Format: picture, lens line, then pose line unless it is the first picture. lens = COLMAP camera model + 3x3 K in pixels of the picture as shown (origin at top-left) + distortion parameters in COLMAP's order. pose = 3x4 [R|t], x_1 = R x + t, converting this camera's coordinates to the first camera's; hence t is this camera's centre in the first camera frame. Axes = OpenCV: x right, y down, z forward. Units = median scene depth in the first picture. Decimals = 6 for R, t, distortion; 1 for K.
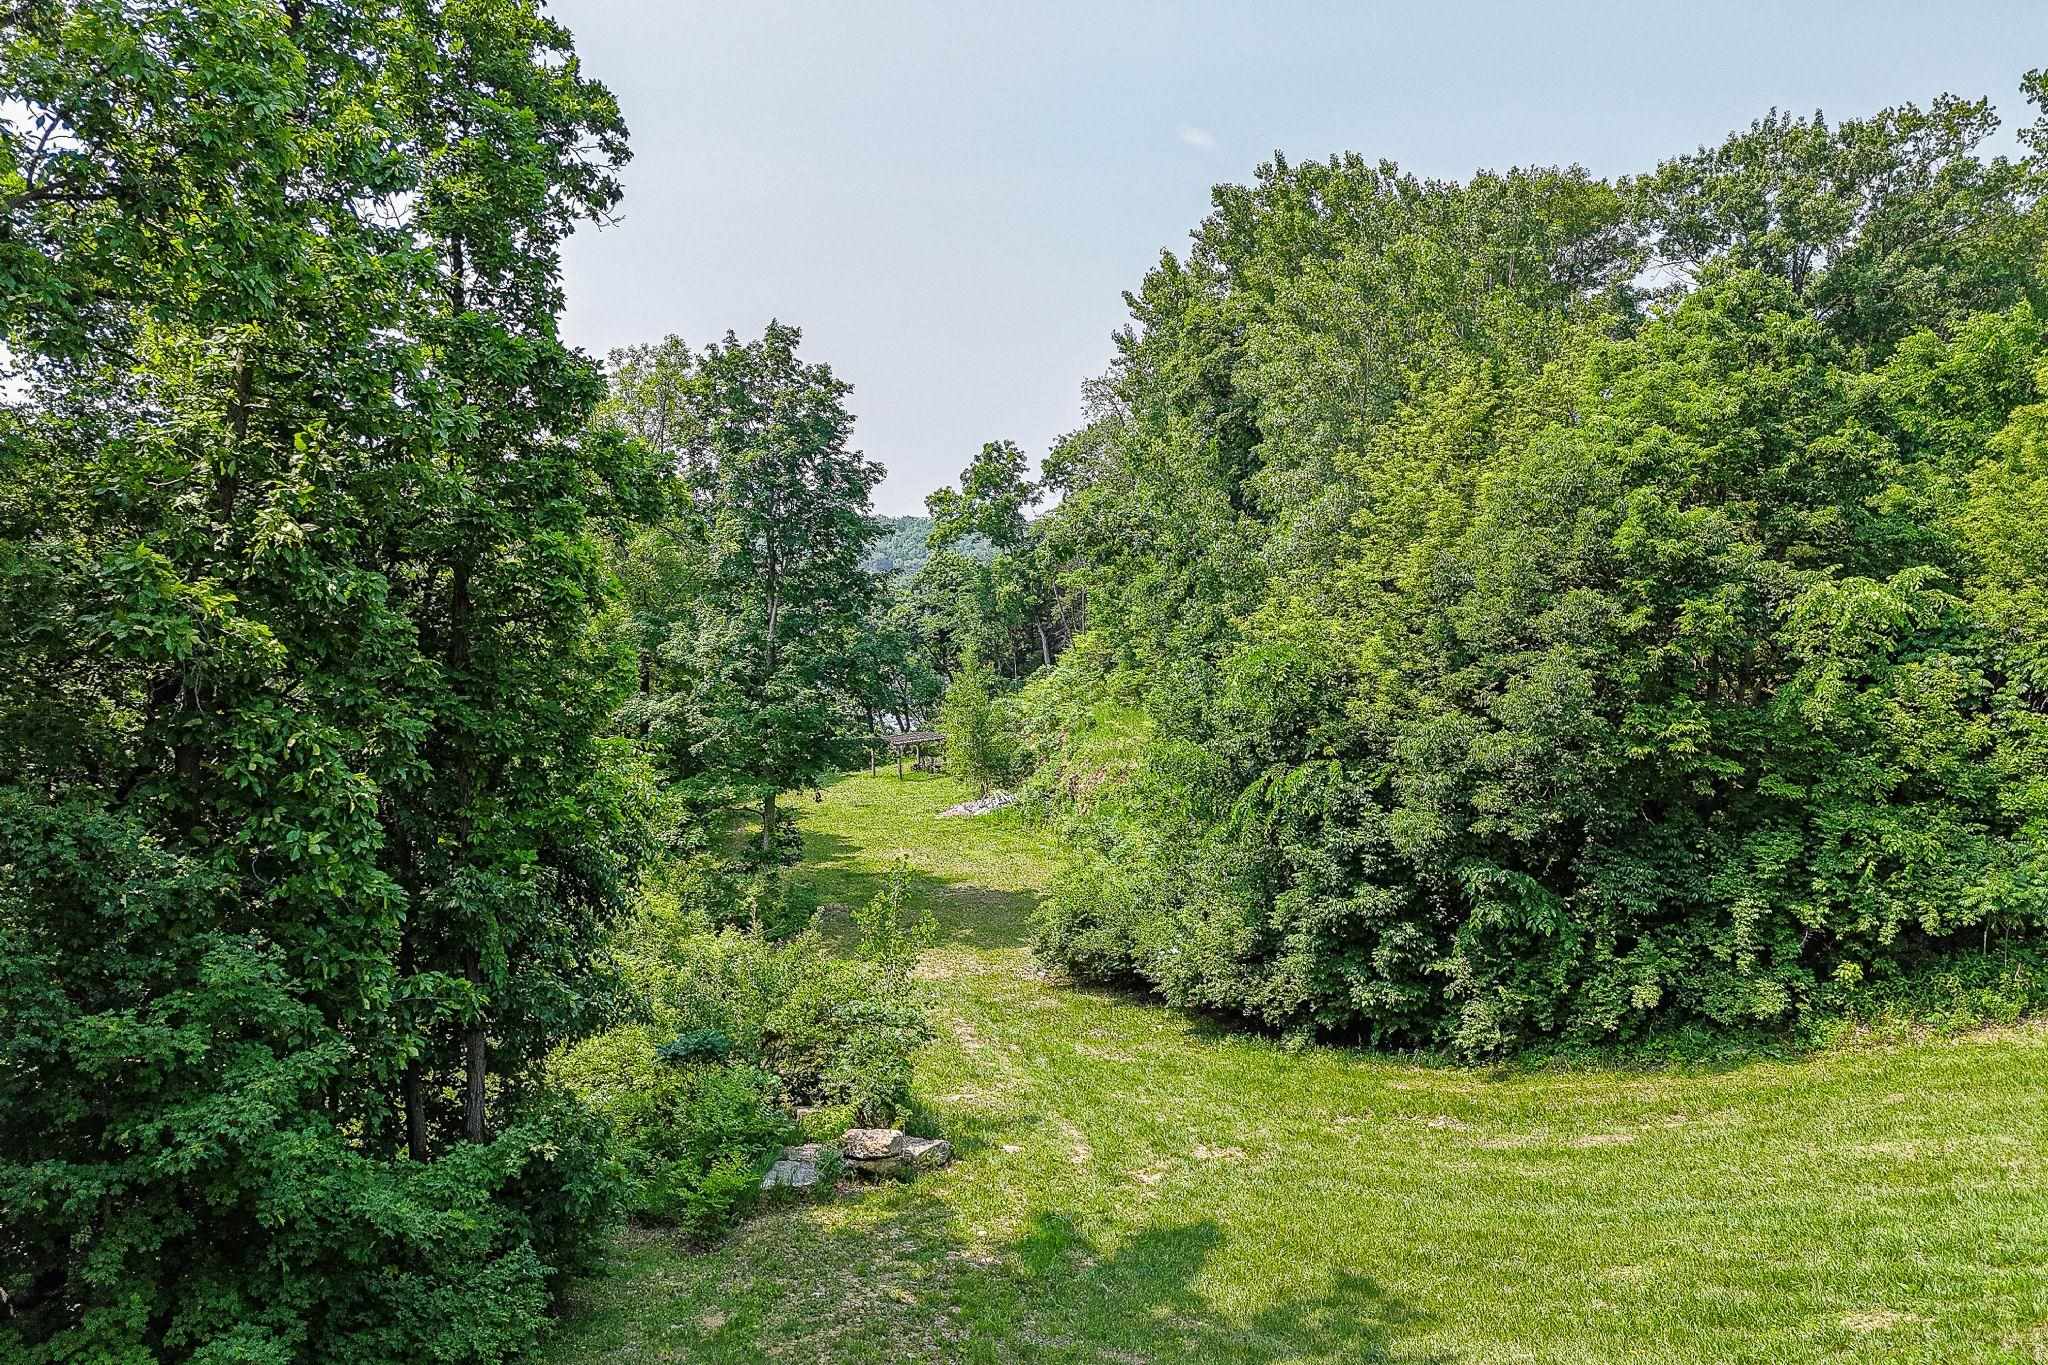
lens RADIAL K [[1481.5, 0, 1030.4], [0, 1481.5, 682.0], [0, 0, 1]] dist [0.052968, -0.034449]
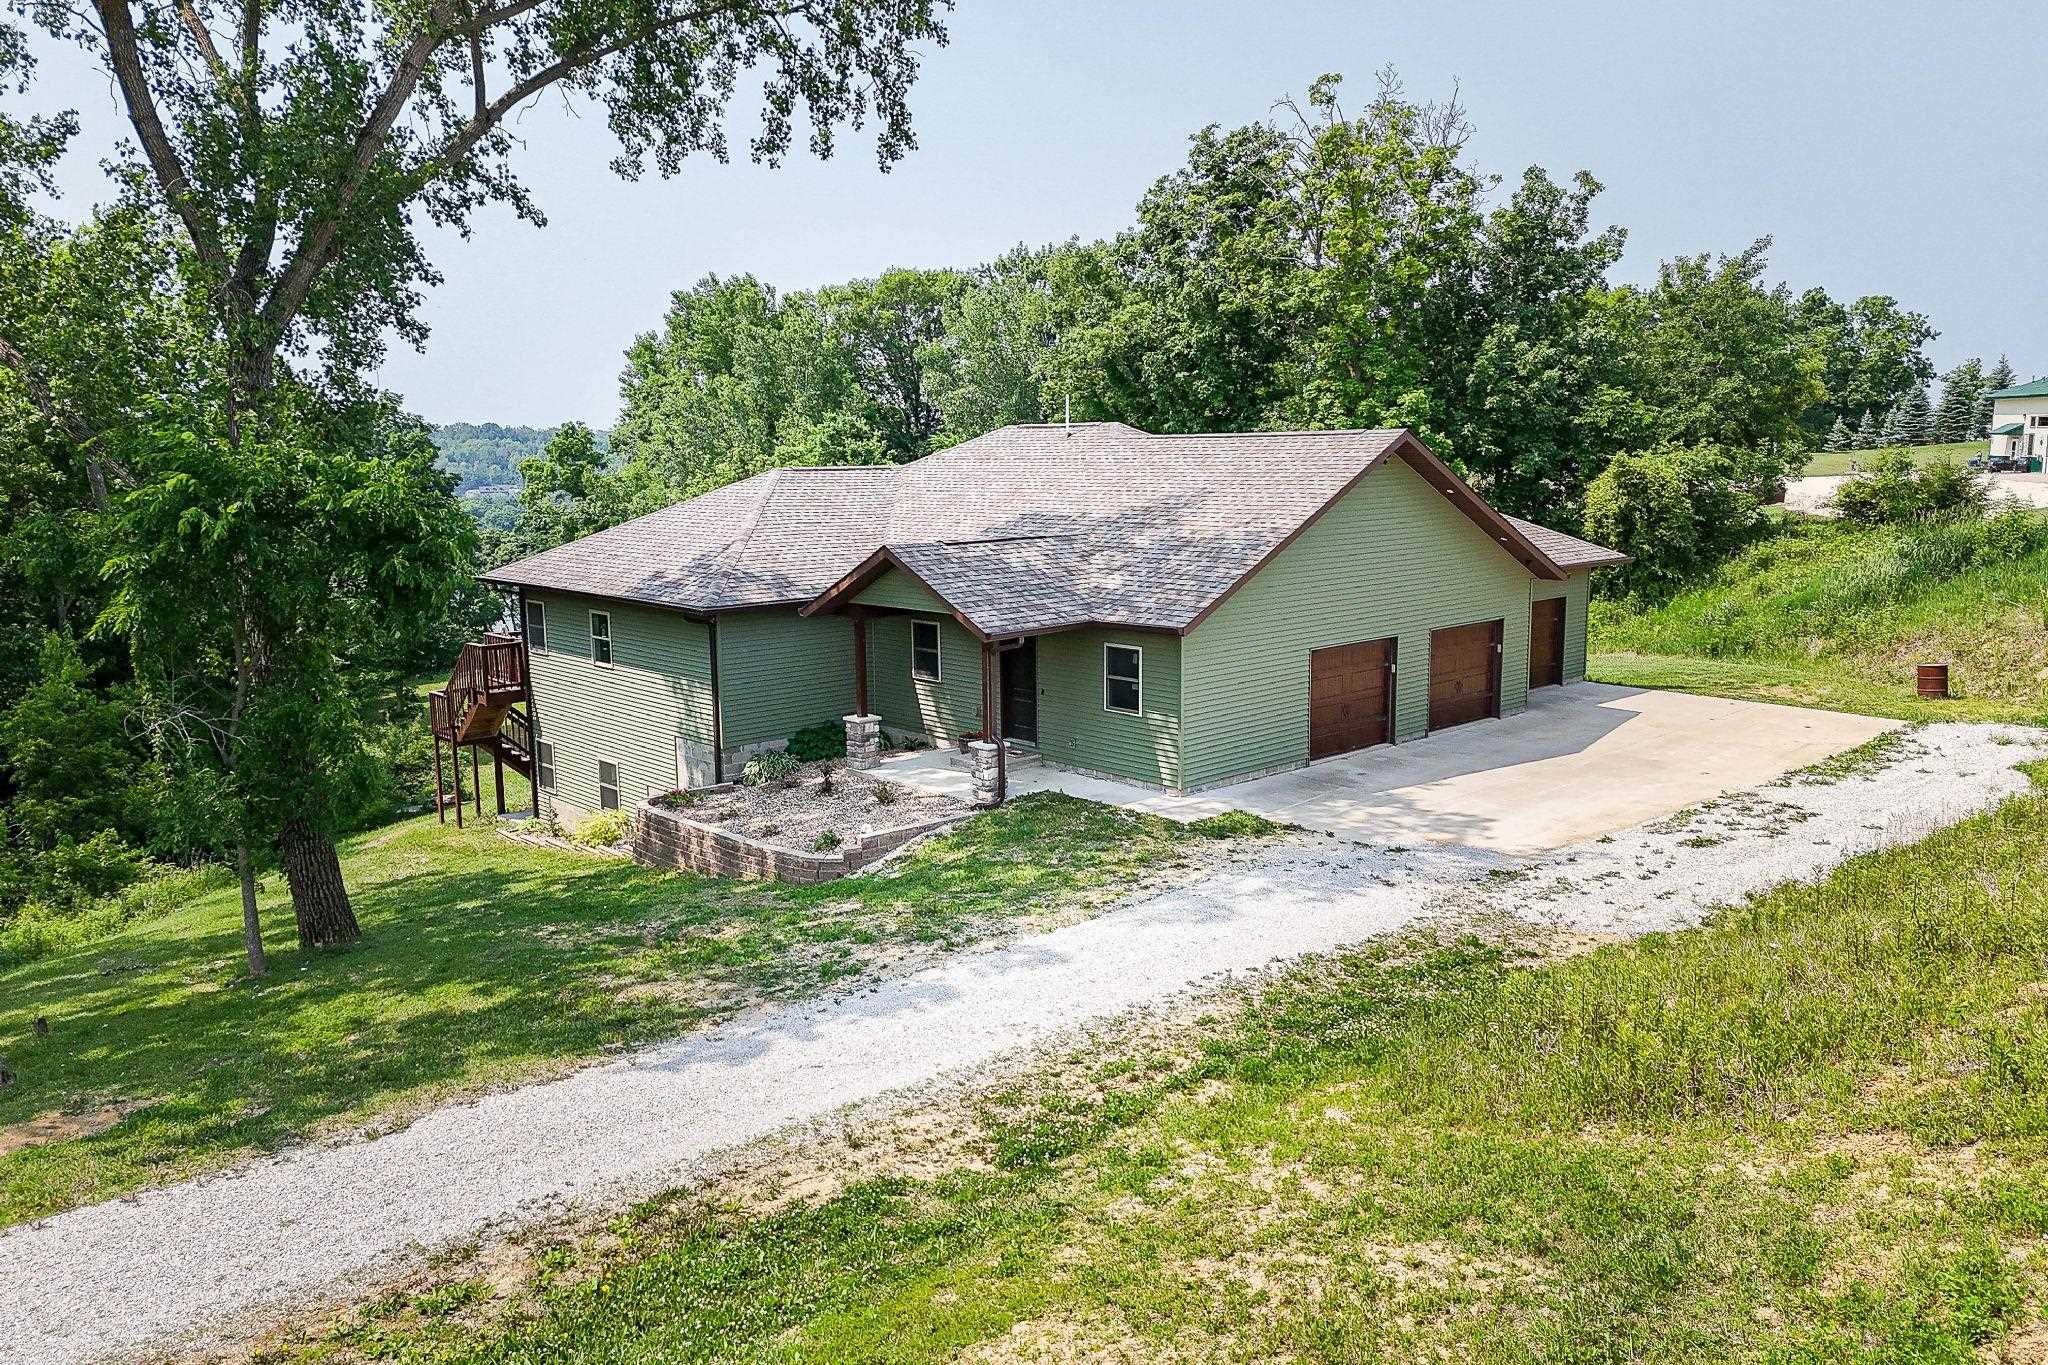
lens RADIAL K [[1481.5, 0, 1022.1], [0, 1481.5, 661.9], [0, 0, 1]] dist [0.052968, -0.034449]
pose [[0.976943, -0.046762, 0.208314, 0.173849], [0.036211, 0.997874, 0.054182, -0.007582], [-0.210405, -0.045390, 0.976560, -0.847782]]
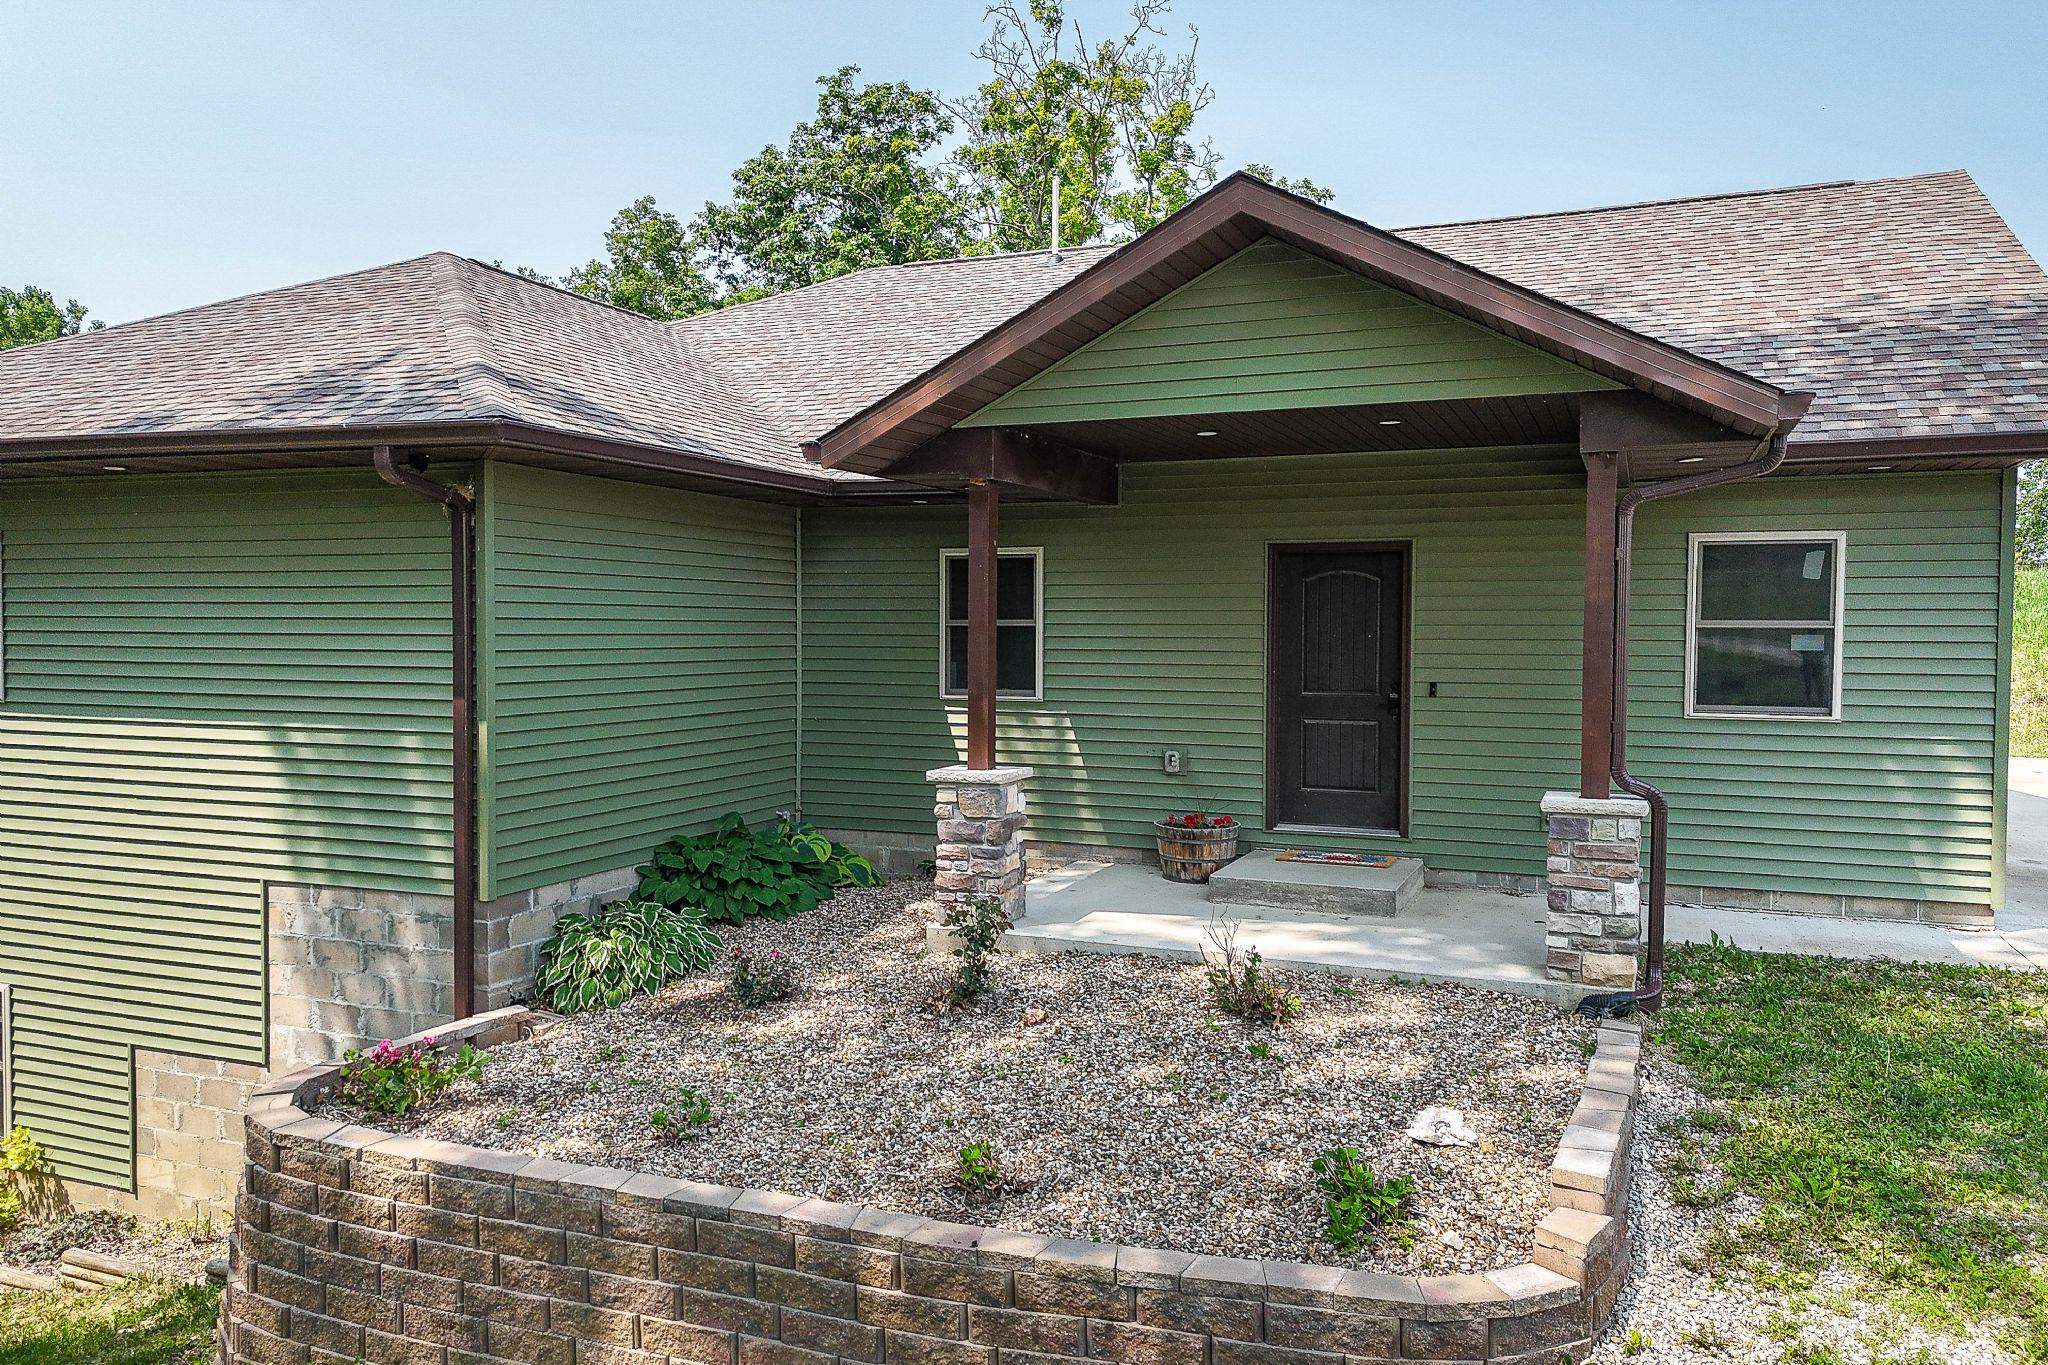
lens RADIAL K [[1481.5, 0, 1000.9], [0, 1481.5, 660.8], [0, 0, 1]] dist [0.052968, -0.034449]
pose [[0.795609, -0.014306, 0.605641, 0.115248], [0.054961, 0.997303, -0.048644, 0.038224], [-0.603312, 0.071988, 0.794250, -0.428306]]
